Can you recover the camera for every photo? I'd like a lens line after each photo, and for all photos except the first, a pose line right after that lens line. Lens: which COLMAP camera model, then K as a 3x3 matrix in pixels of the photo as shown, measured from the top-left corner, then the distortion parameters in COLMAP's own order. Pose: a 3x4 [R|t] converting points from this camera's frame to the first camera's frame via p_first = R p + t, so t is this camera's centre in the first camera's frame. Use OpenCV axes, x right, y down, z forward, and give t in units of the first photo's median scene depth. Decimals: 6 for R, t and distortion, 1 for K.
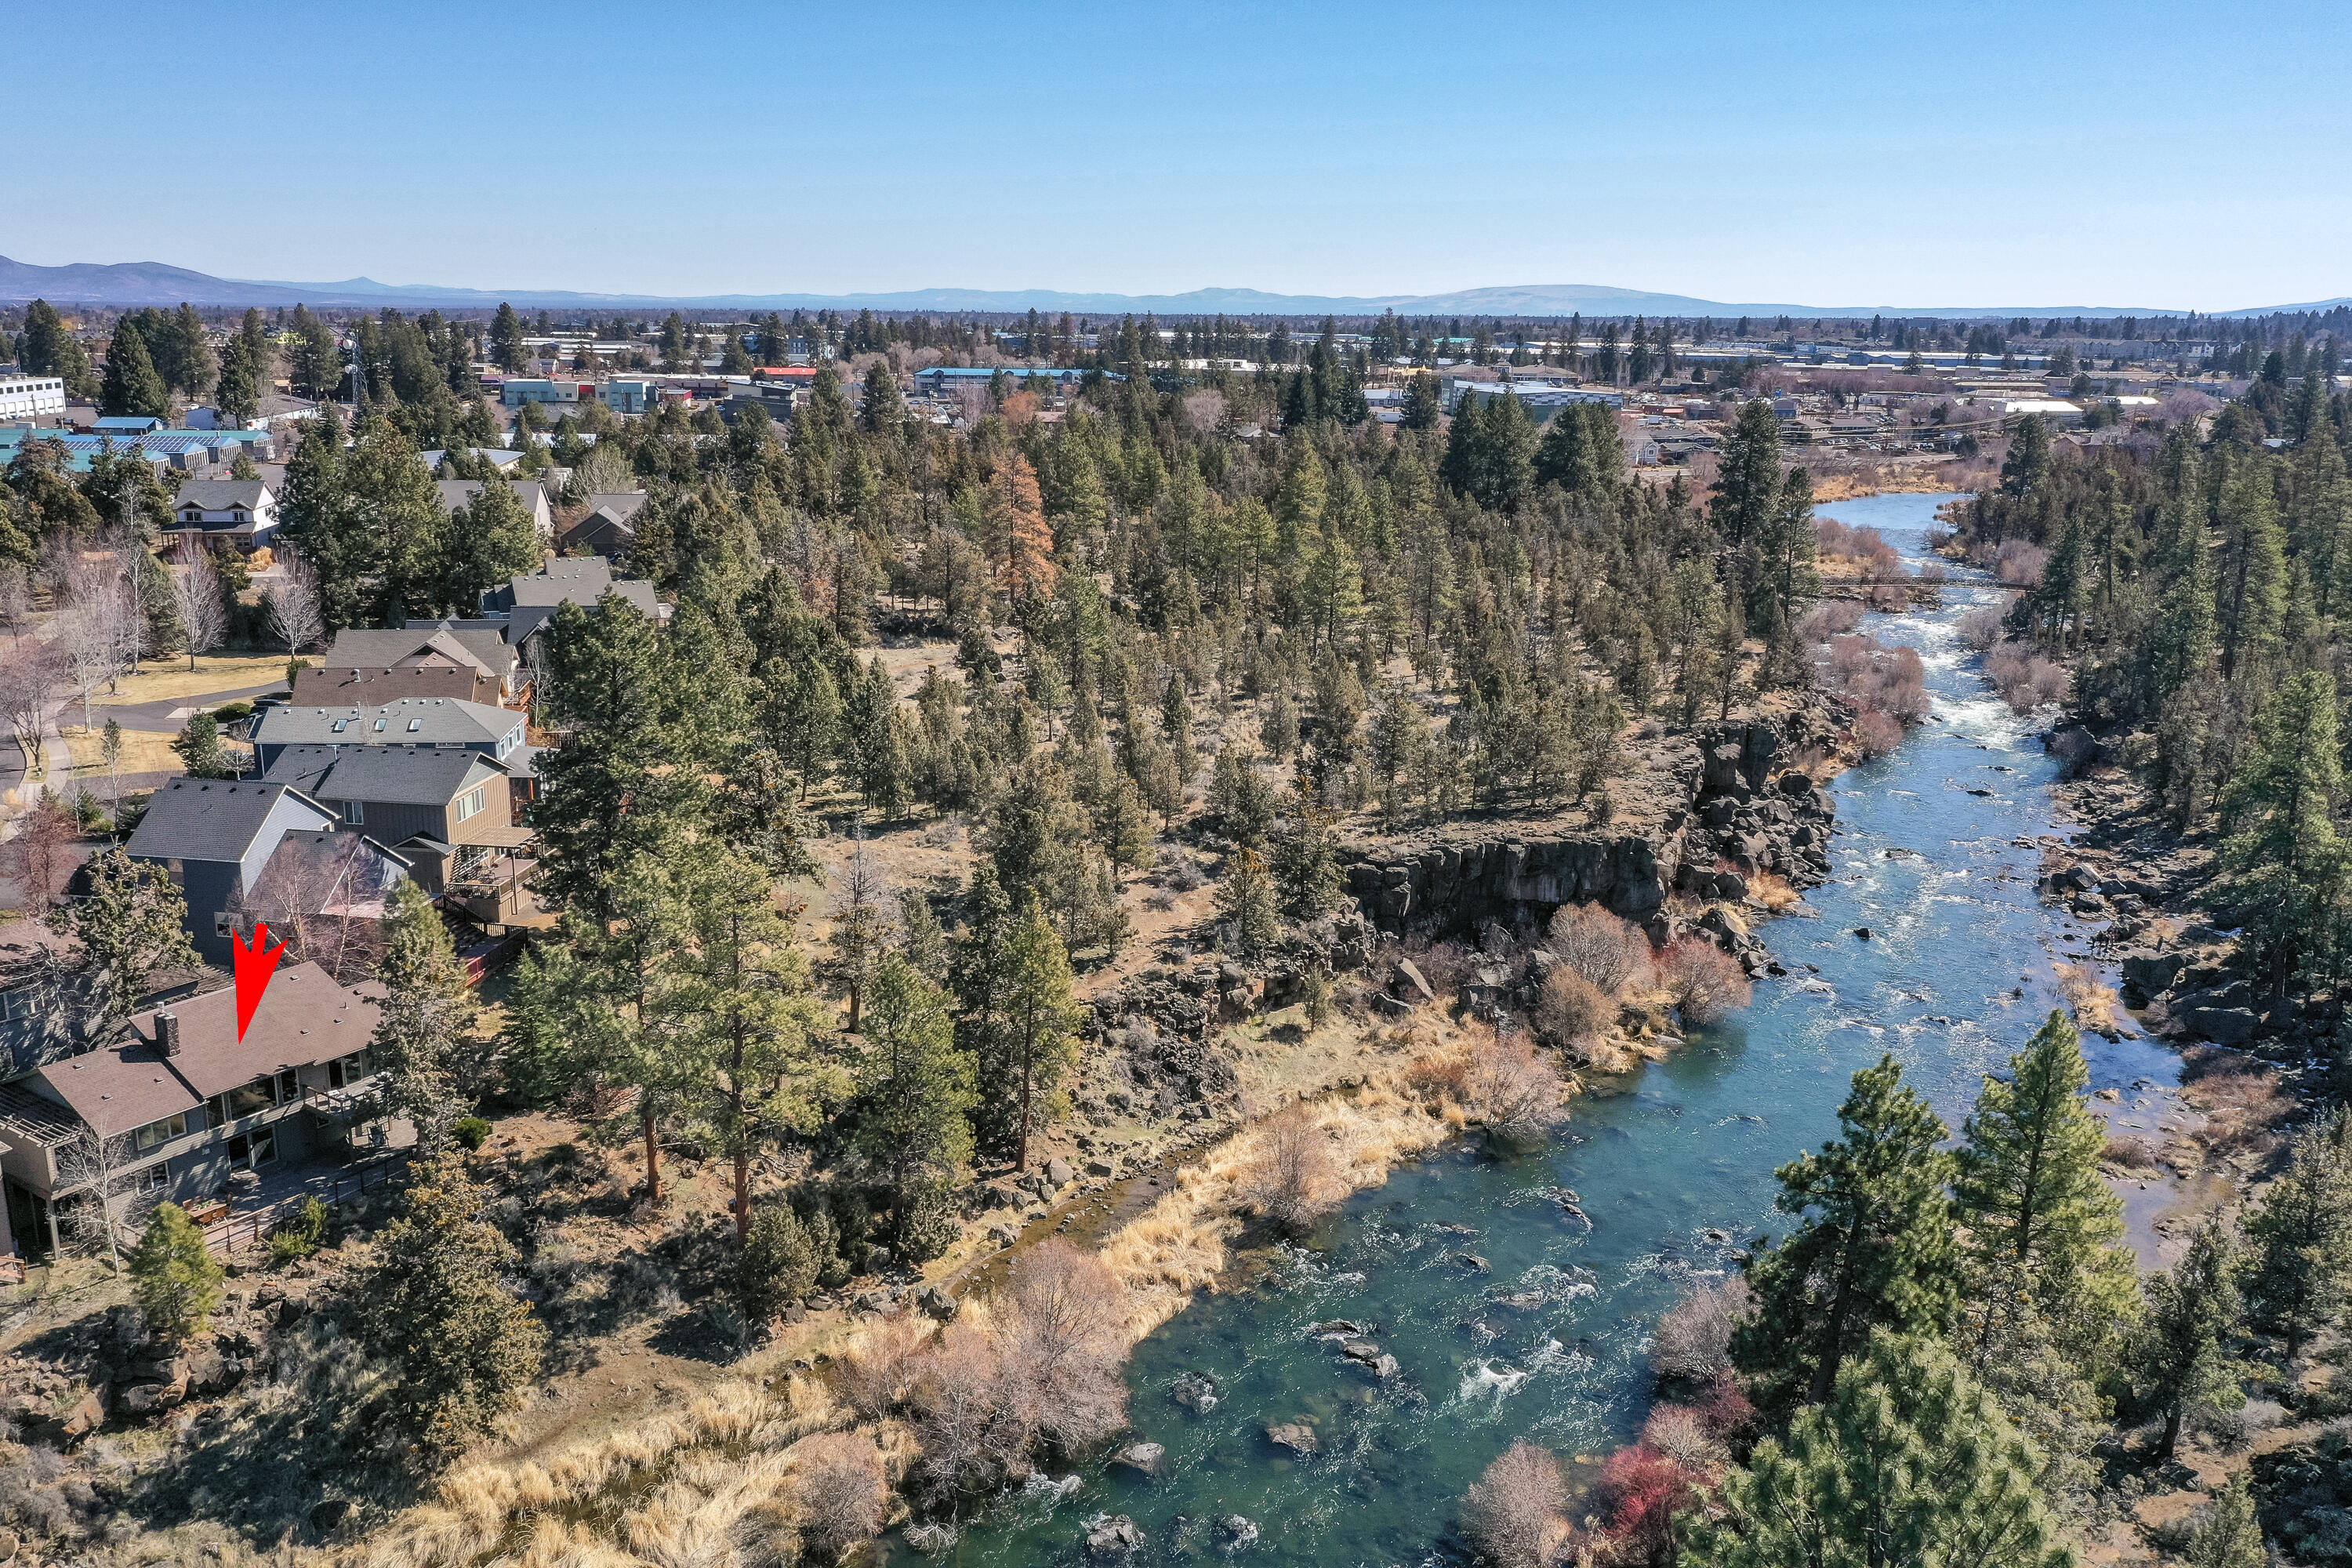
lens RADIAL K [[1888.0, 0, 1164.5], [0, 1888.0, 755.8], [0, 0, 1]] dist [-0.003210, -0.009709]
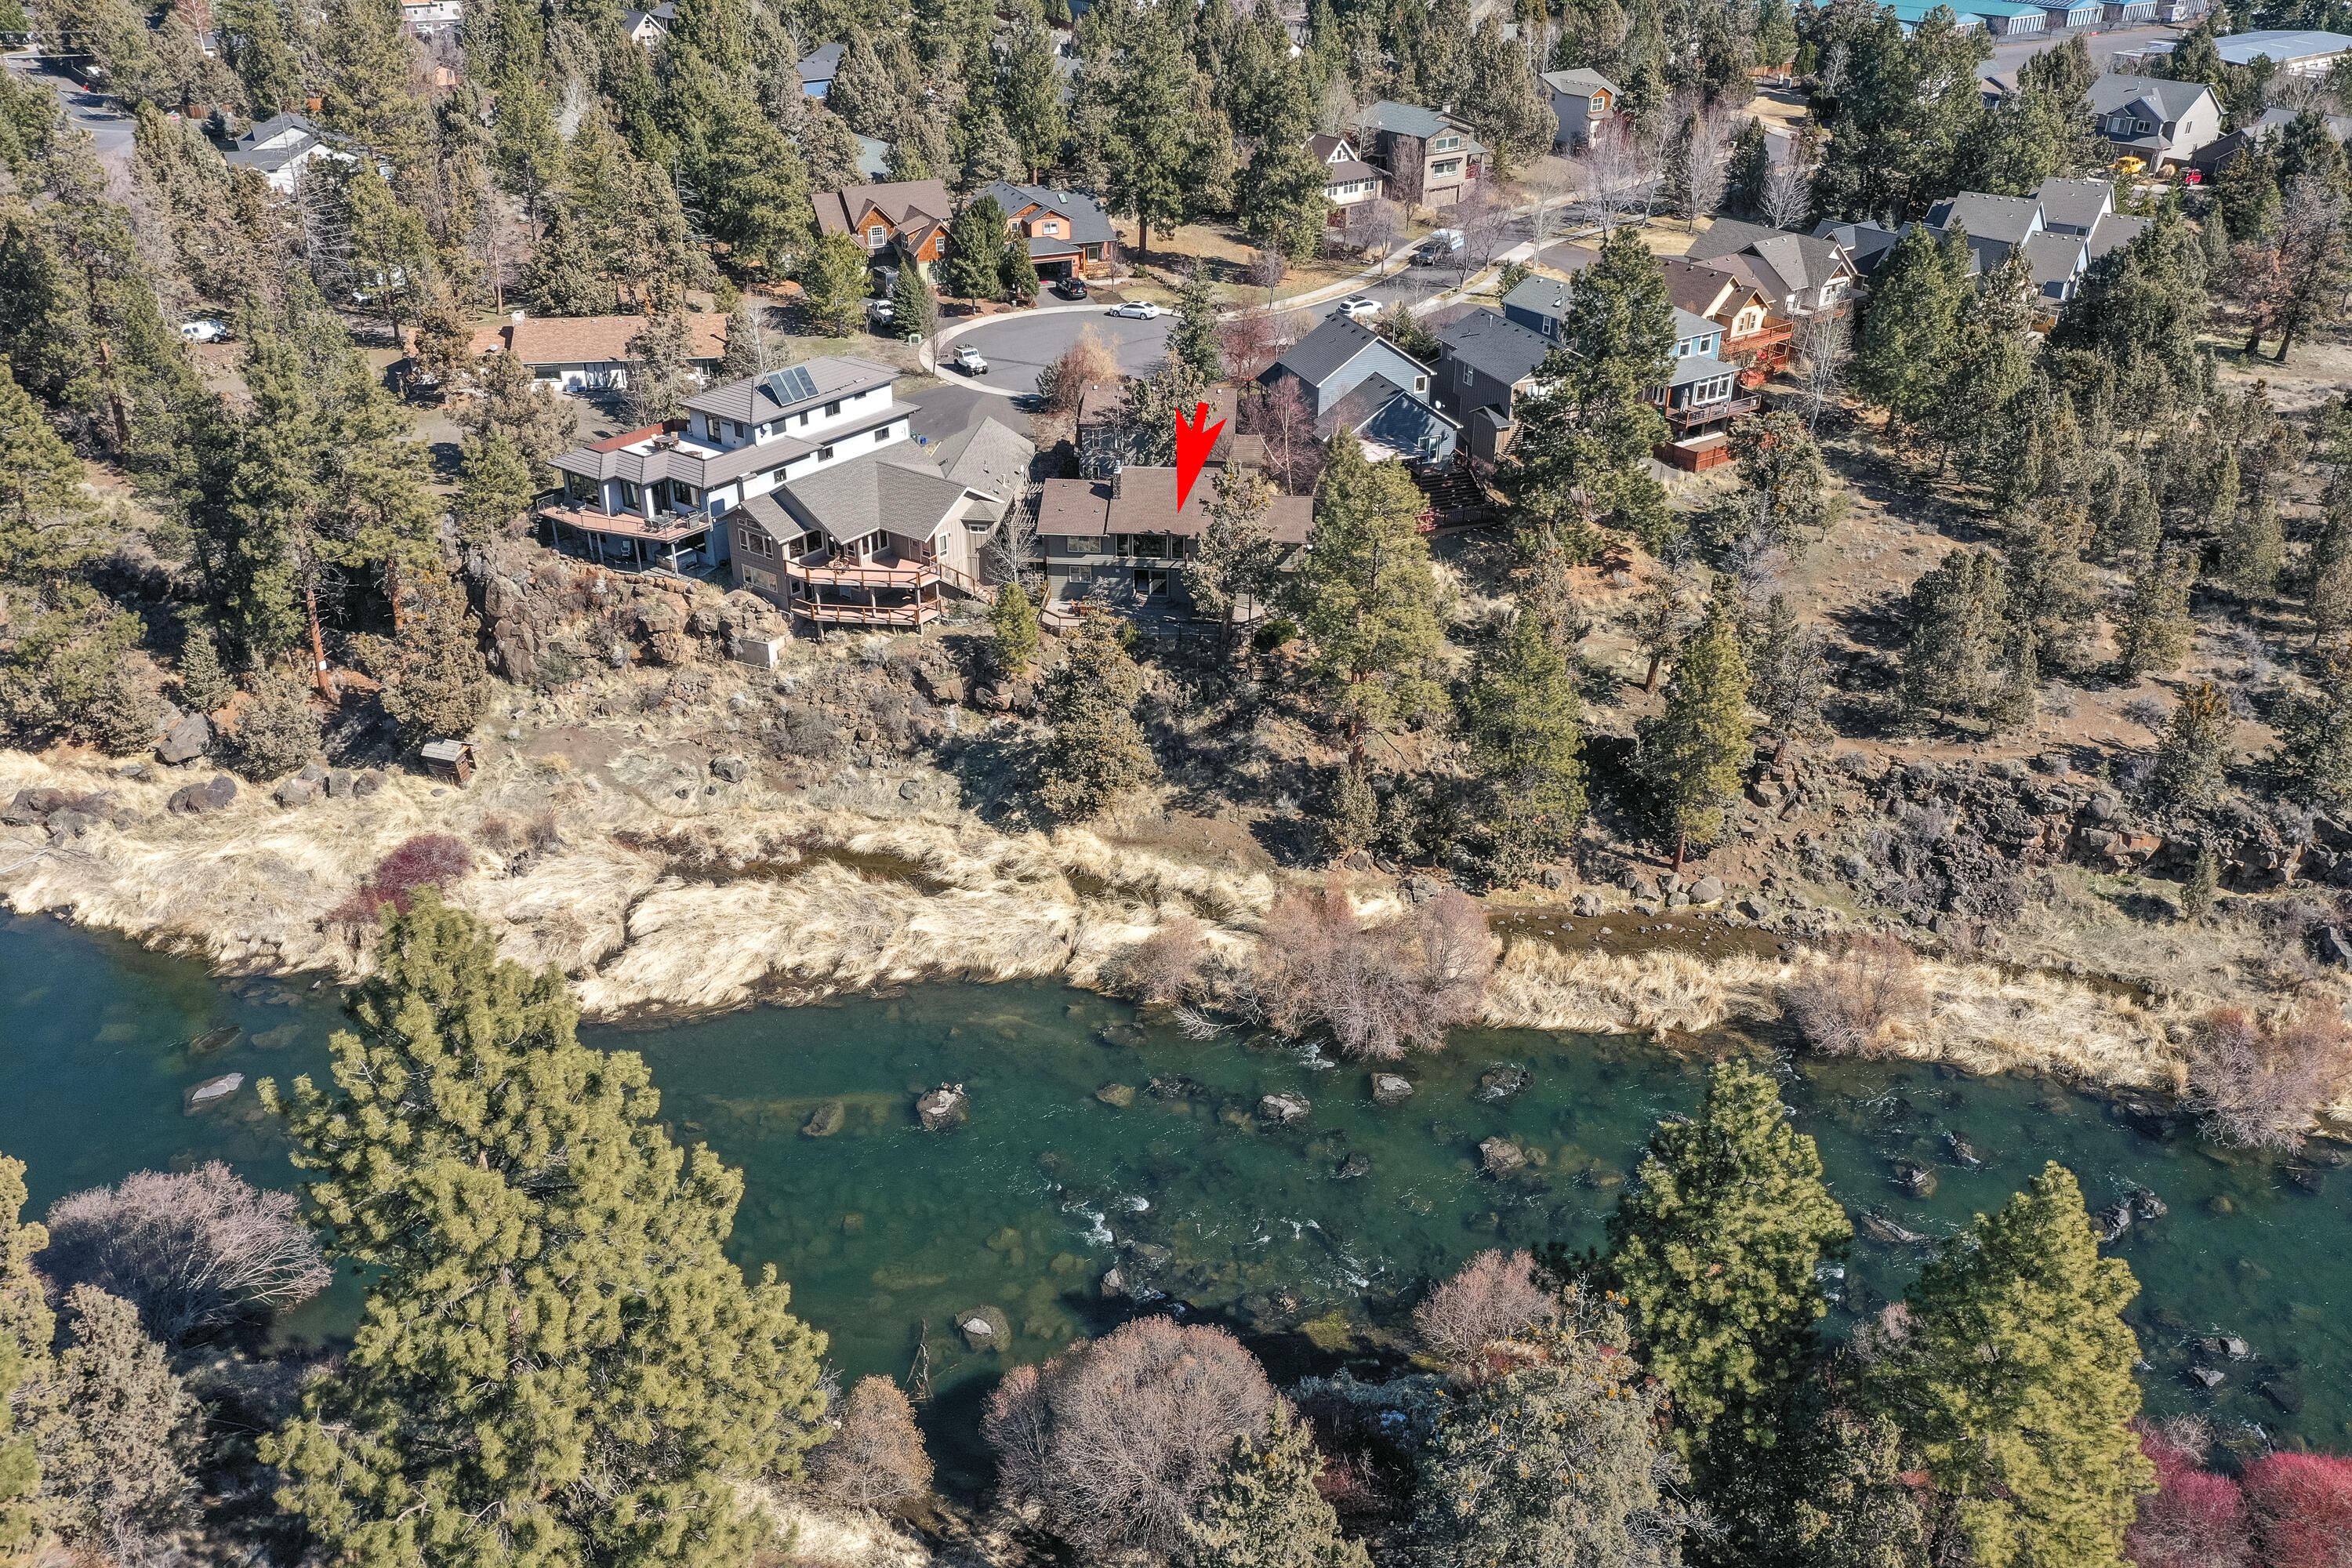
lens RADIAL K [[1888.0, 0, 1164.5], [0, 1888.0, 755.8], [0, 0, 1]] dist [-0.003210, -0.009709]
pose [[0.468352, 0.394238, -0.790711, 0.680045], [-0.198285, 0.919004, 0.340756, -0.152620], [0.861005, -0.002808, 0.508588, 0.290705]]
